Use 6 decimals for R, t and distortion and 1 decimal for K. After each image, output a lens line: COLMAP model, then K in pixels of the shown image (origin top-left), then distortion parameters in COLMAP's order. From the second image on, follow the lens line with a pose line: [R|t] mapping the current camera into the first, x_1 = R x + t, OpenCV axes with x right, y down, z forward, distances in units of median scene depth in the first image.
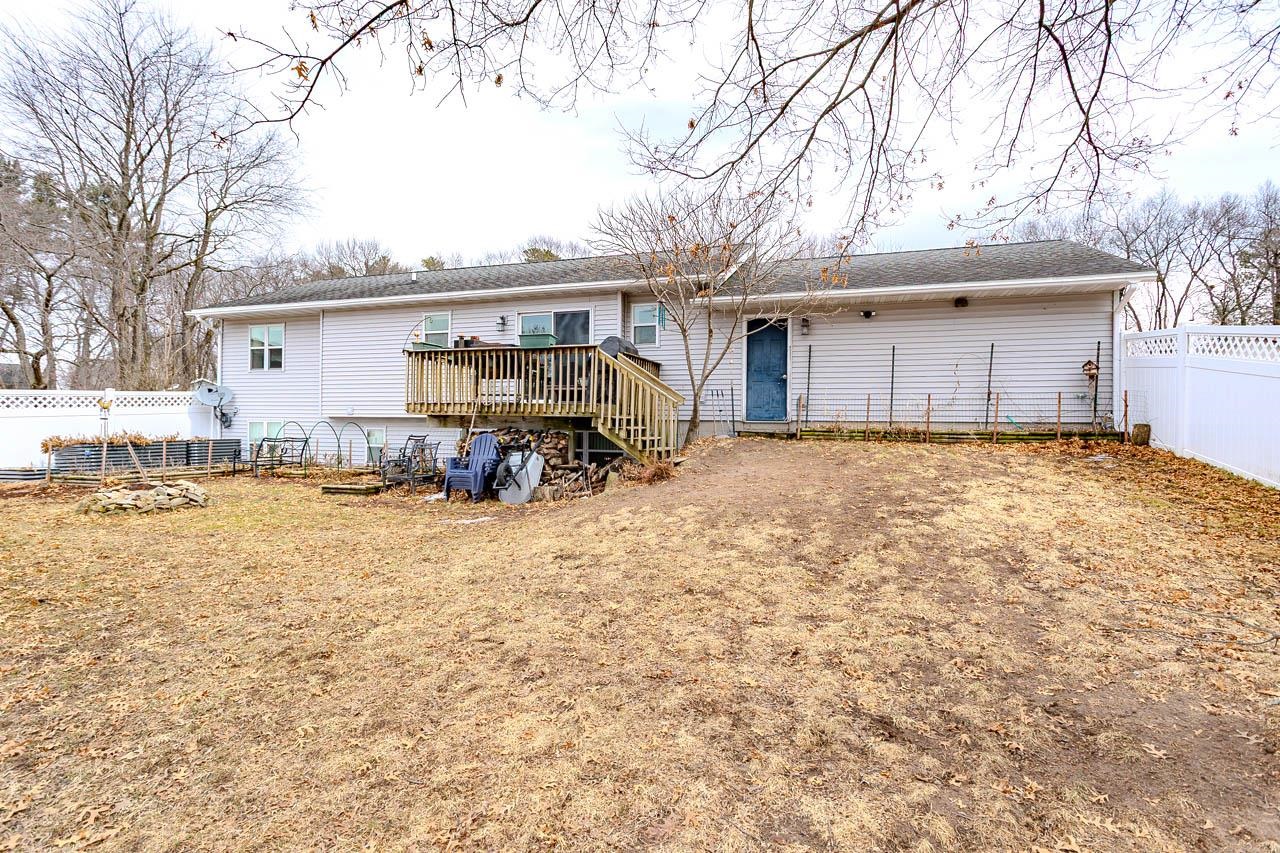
lens RADIAL K [[598.4, 0, 632.0], [0, 598.4, 426.6], [0, 0, 1]] dist [0.001398, 0.000369]
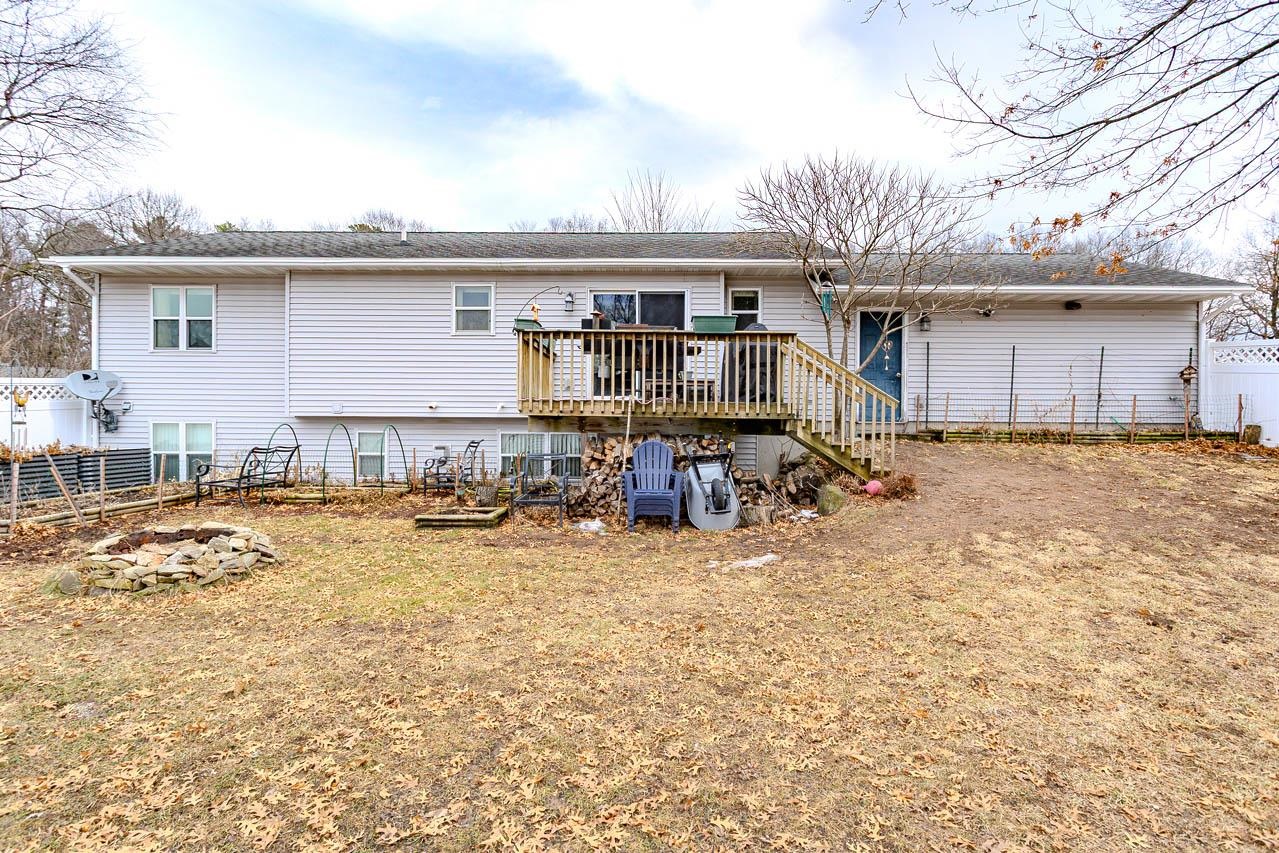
lens RADIAL K [[597.9, 0, 640.9], [0, 597.9, 426.8], [0, 0, 1]] dist [0.001398, 0.000369]
pose [[0.955339, -0.006003, 0.295451, -0.417632], [0.003334, 0.999949, 0.009536, -0.011674], [-0.295493, -0.008125, 0.955310, 0.222992]]
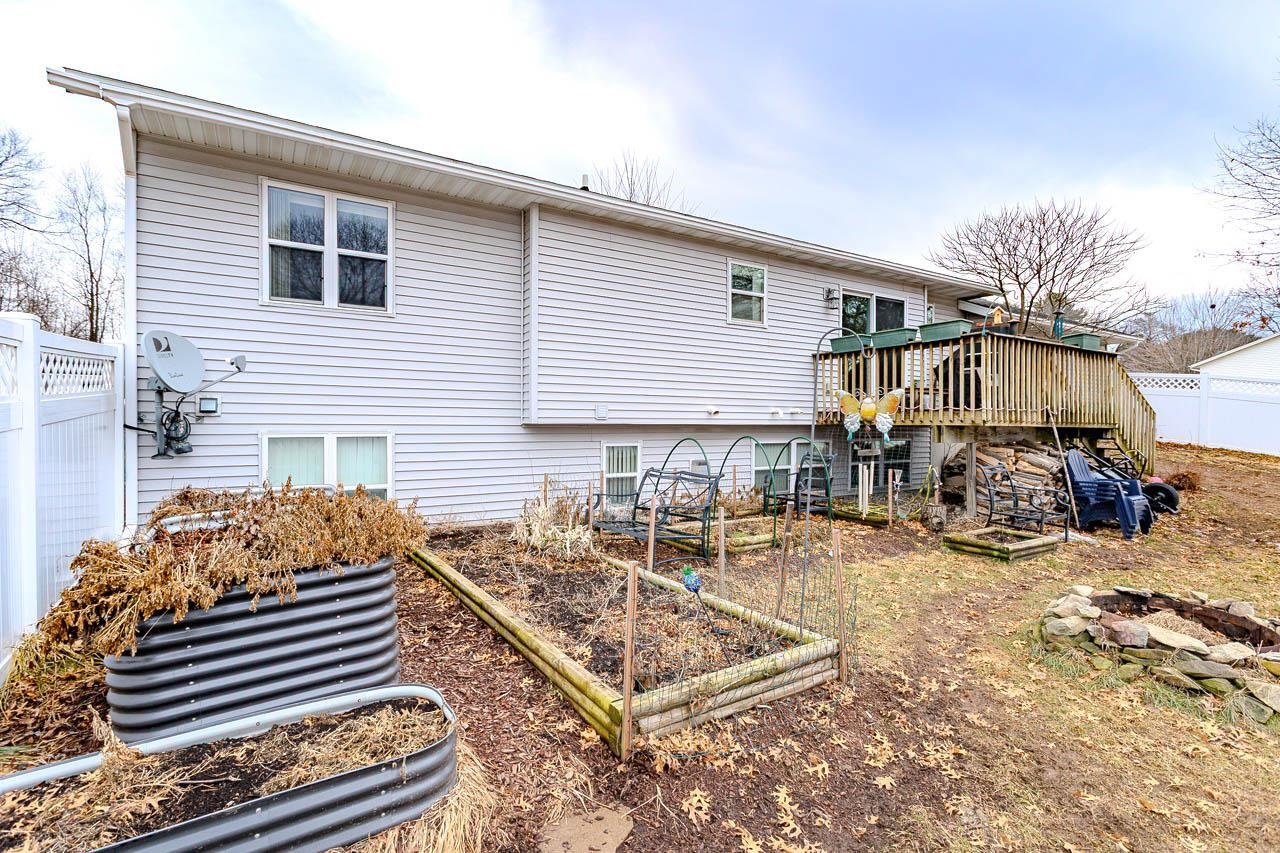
lens RADIAL K [[598.4, 0, 642.2], [0, 598.4, 425.6], [0, 0, 1]] dist [0.001398, 0.000369]
pose [[0.642973, -0.010233, 0.765820, -1.081551], [0.001782, 0.999928, 0.011866, -0.027106], [-0.765887, -0.006265, 0.642945, 0.808122]]
